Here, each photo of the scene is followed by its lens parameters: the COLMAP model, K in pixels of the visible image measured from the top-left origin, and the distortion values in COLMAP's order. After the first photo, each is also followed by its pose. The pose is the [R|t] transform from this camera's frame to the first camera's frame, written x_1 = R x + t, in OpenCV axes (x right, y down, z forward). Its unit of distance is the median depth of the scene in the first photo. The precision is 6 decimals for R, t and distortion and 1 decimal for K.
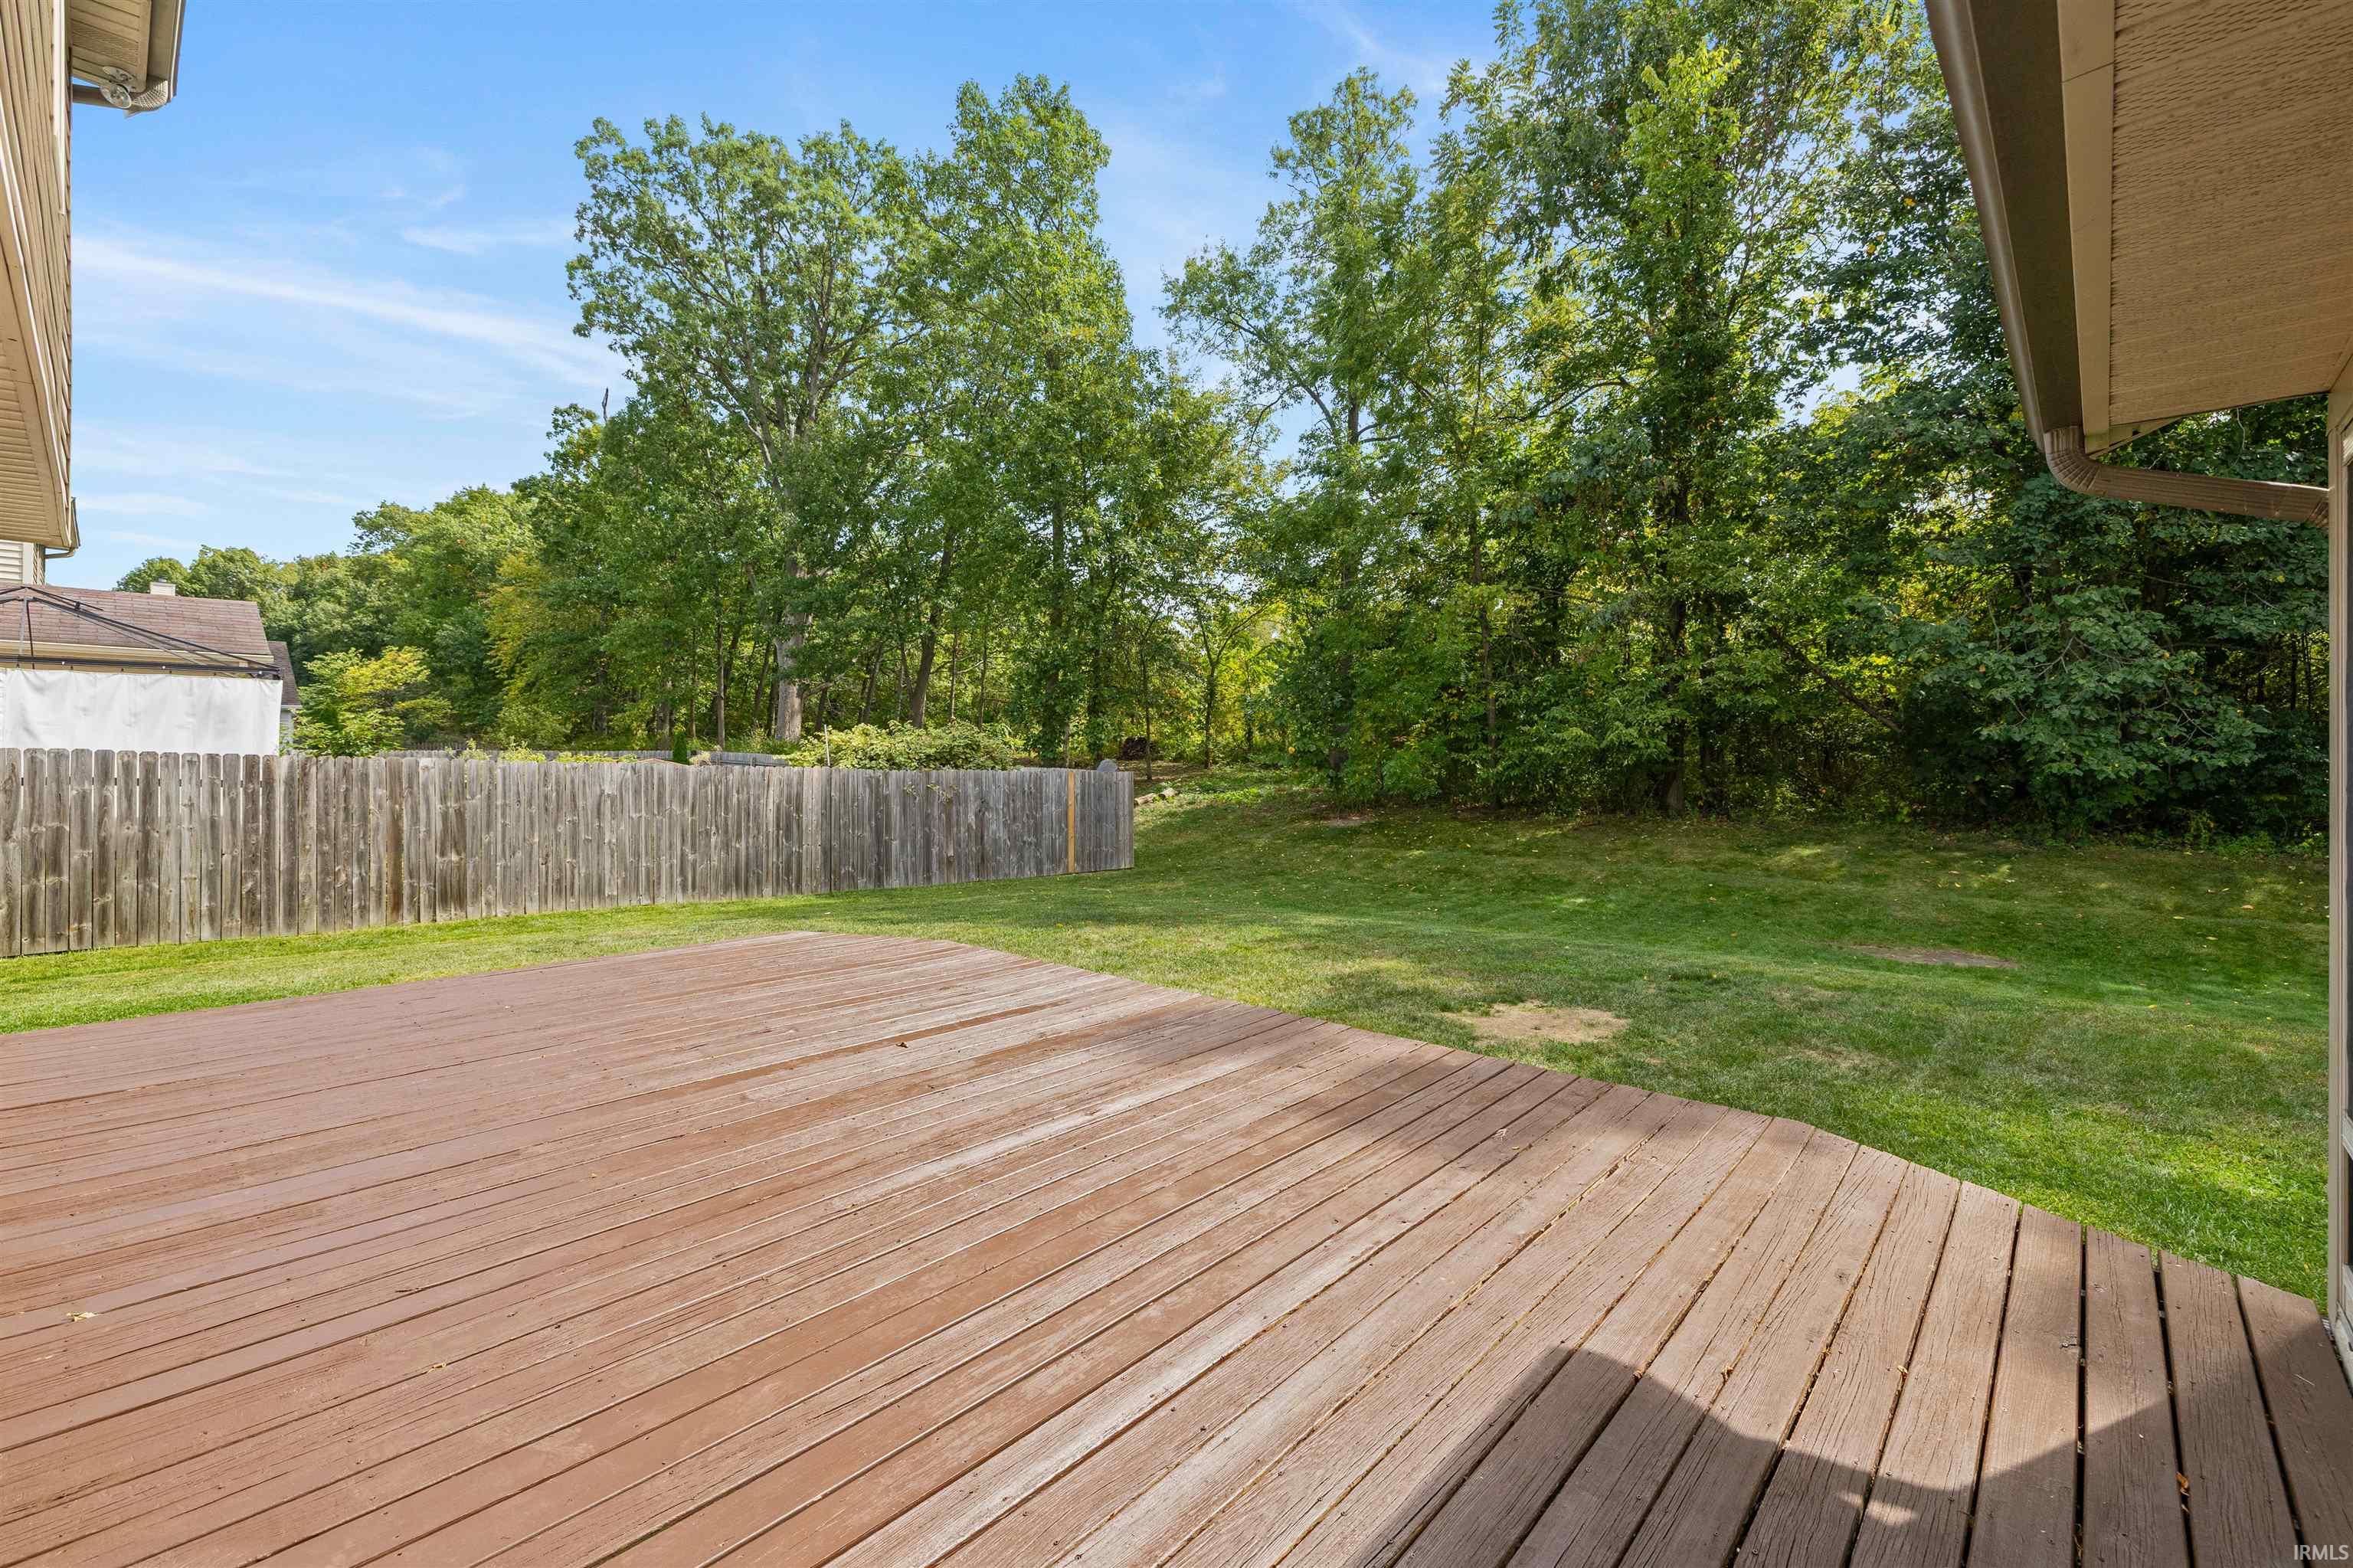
lens RADIAL K [[993.3, 0, 1171.9], [0, 993.3, 754.6], [0, 0, 1]] dist [0.001761, 0.000129]
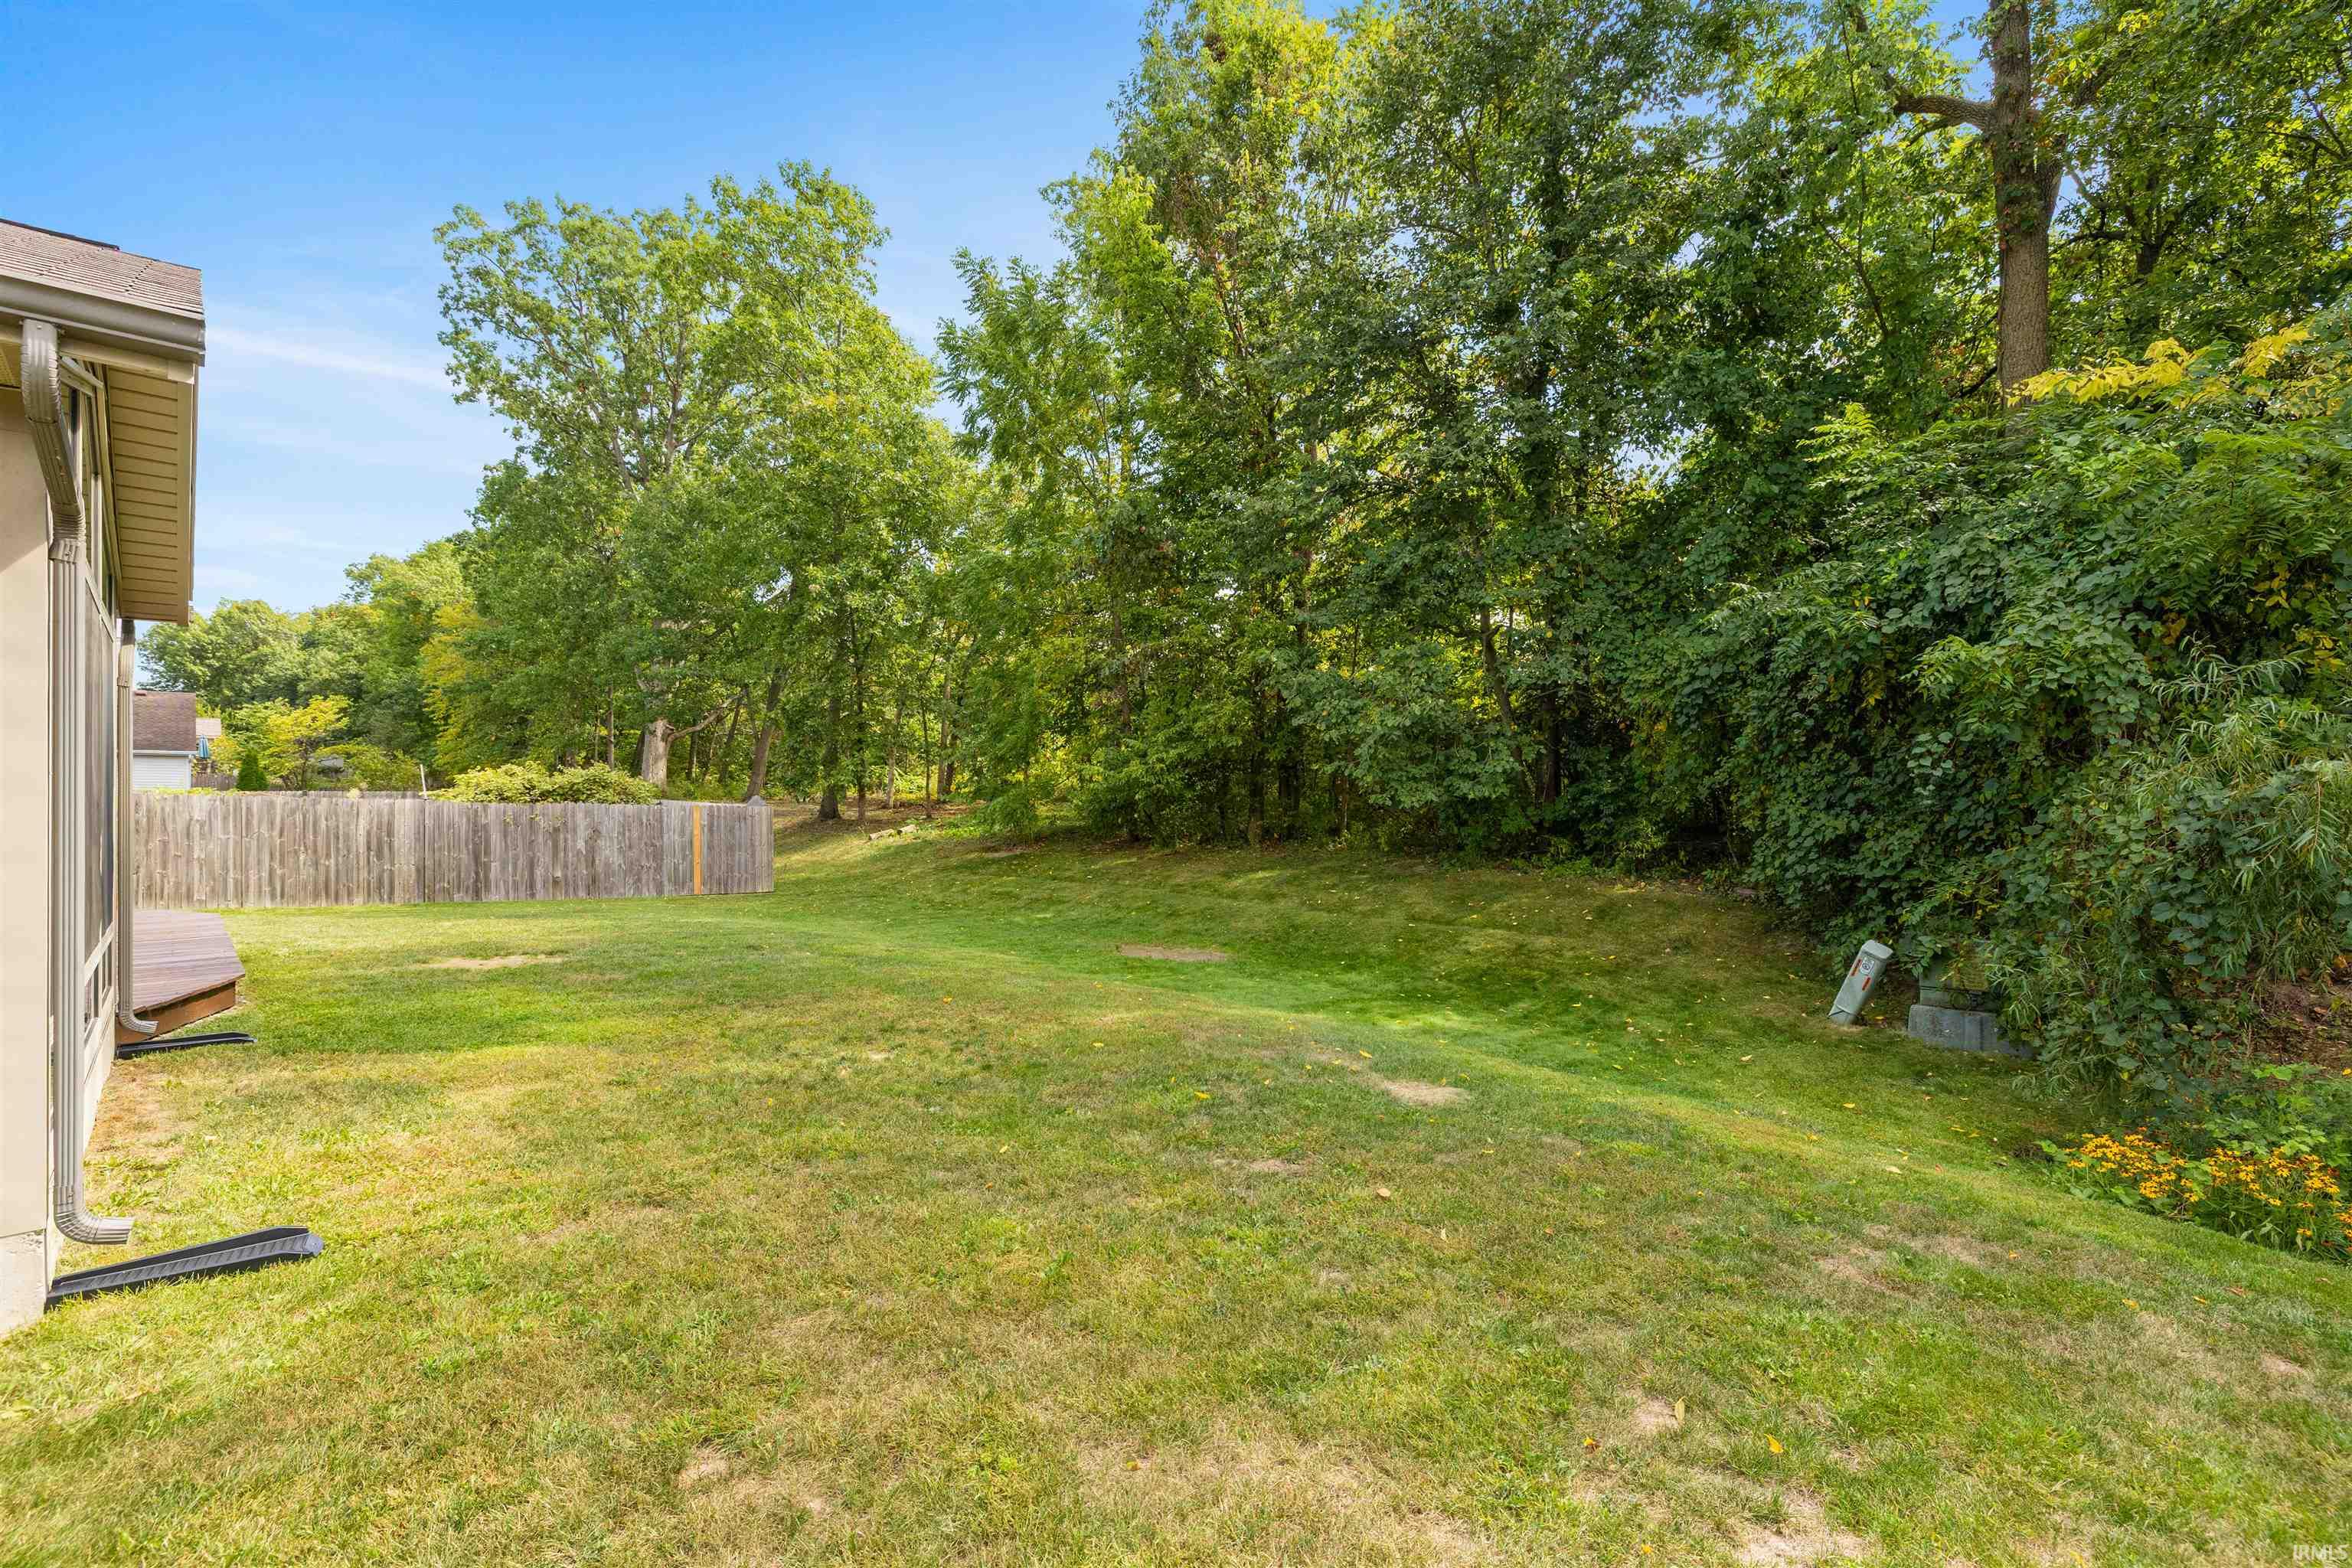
lens RADIAL K [[1060.4, 0, 1176.8], [0, 1060.4, 805.3], [0, 0, 1]] dist [-0.001379, -0.000168]
pose [[0.997566, -0.000482, -0.069733, 0.282600], [0.000801, 0.999989, 0.004551, 0.006075], [0.069731, -0.004596, 0.997555, -0.093391]]
